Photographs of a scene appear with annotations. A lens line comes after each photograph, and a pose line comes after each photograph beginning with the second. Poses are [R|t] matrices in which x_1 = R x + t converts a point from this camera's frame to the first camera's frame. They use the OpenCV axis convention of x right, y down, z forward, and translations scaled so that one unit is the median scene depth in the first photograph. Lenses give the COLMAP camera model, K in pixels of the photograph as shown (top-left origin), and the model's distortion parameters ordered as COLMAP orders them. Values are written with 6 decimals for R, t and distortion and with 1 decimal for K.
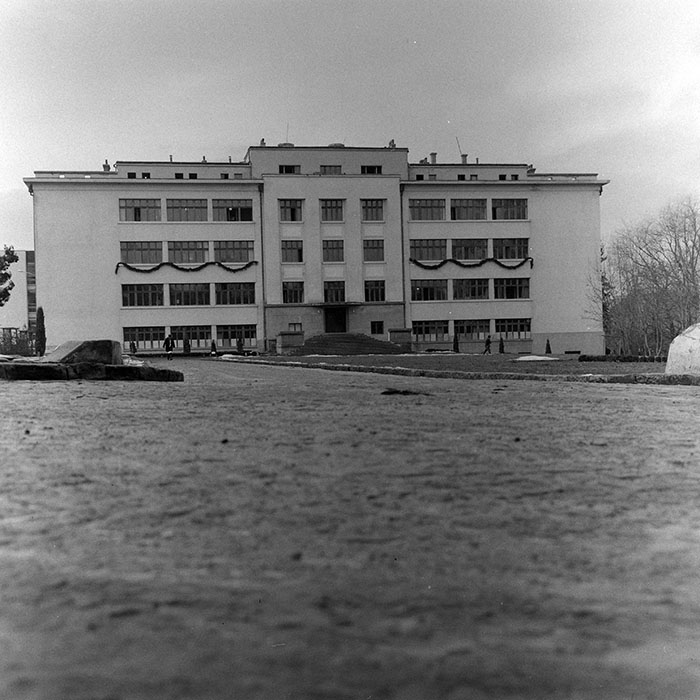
lens RADIAL K [[686.3, 0, 350.0], [0, 686.3, 353.1], [0, 0, 1]] dist [0.018719, 0.000000]
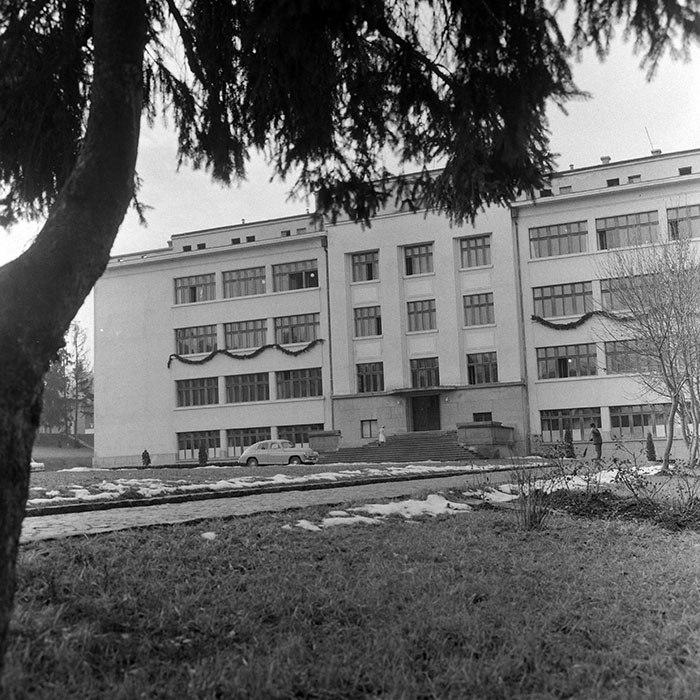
lens RADIAL K [[1045.1, 0, 349.6], [0, 1045.1, 346.7], [0, 0, 1]] dist [0.052190, 0.000000]
pose [[0.833847, -0.068721, -0.547701, 0.515165], [0.018901, 0.995193, -0.096094, -0.014862], [0.551672, 0.069776, 0.831138, 0.065090]]
